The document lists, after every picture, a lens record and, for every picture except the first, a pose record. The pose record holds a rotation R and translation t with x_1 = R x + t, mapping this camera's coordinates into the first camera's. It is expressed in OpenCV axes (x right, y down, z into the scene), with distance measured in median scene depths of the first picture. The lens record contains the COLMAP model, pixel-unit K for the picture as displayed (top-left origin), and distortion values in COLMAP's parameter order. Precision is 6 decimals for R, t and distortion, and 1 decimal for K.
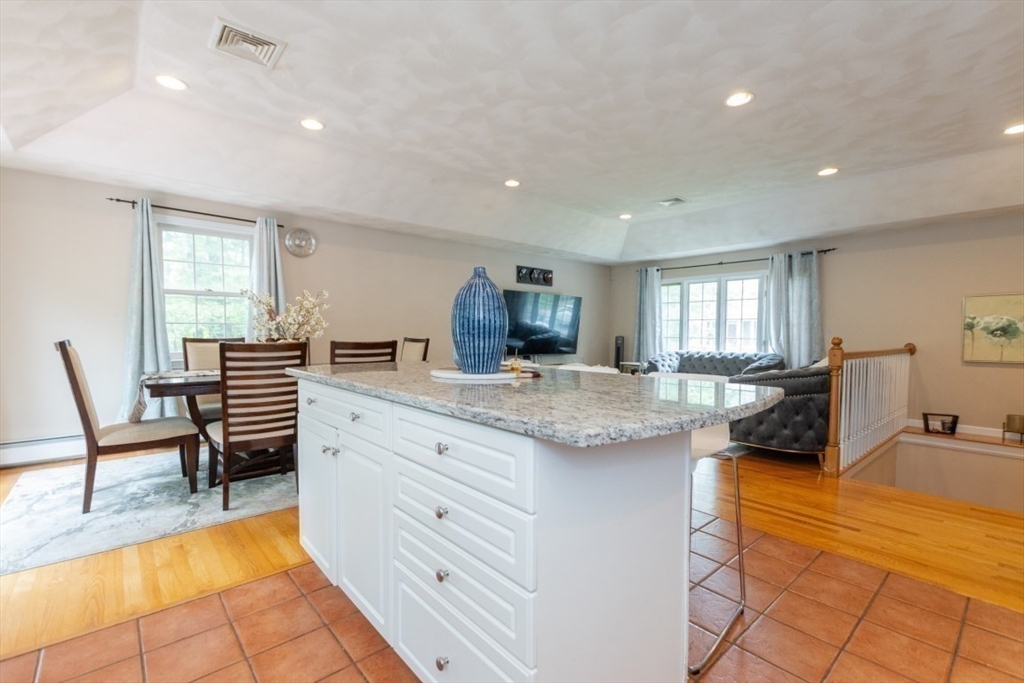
lens RADIAL K [[437.7, 0, 512.0], [0, 437.7, 341.5], [0, 0, 1]] dist [0.003034, 0.000073]
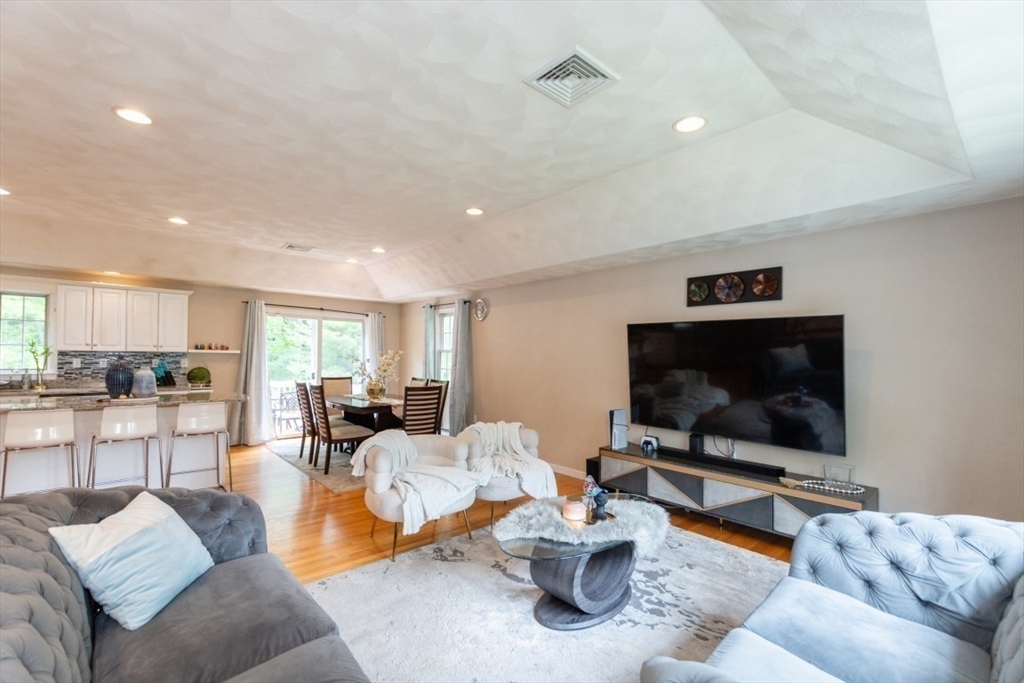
lens RADIAL K [[437.7, 0, 512.0], [0, 437.7, 341.5], [0, 0, 1]] dist [0.003034, 0.000073]
pose [[0.030834, -0.025978, -0.999187, 1.001589], [-0.019518, 0.999456, -0.026588, -0.107620], [0.999334, 0.020322, 0.030310, 1.201063]]
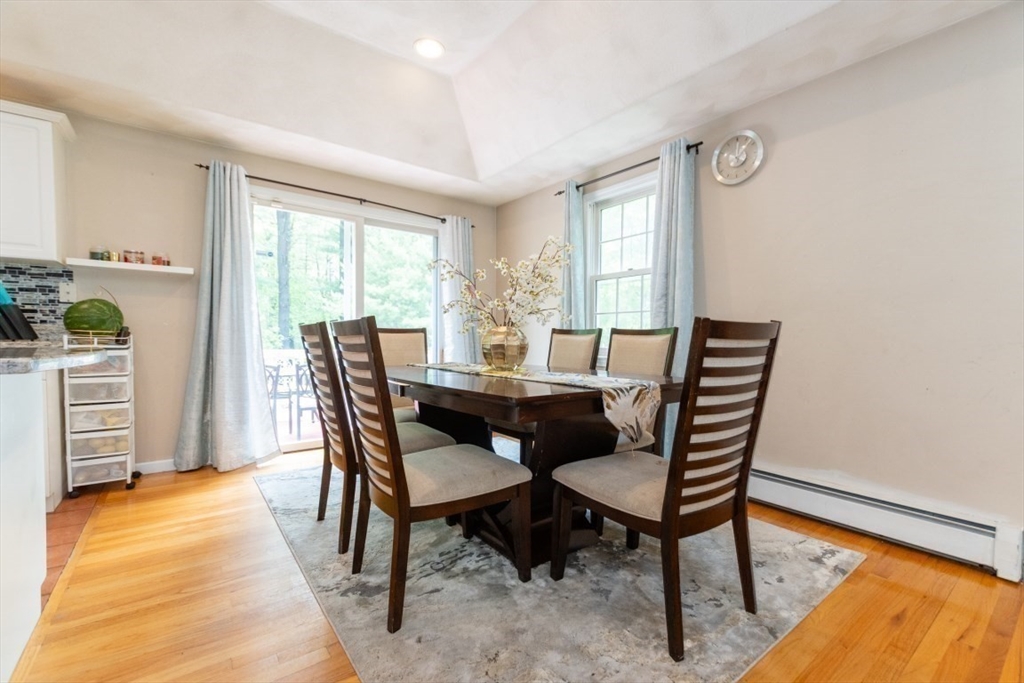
lens RADIAL K [[437.7, 0, 512.0], [0, 437.7, 341.5], [0, 0, 1]] dist [0.003034, 0.000073]
pose [[-0.045462, 0.021569, -0.998733, 0.111372], [-0.014322, 0.999650, 0.022241, -0.000844], [0.998863, 0.015315, -0.045138, 0.839435]]
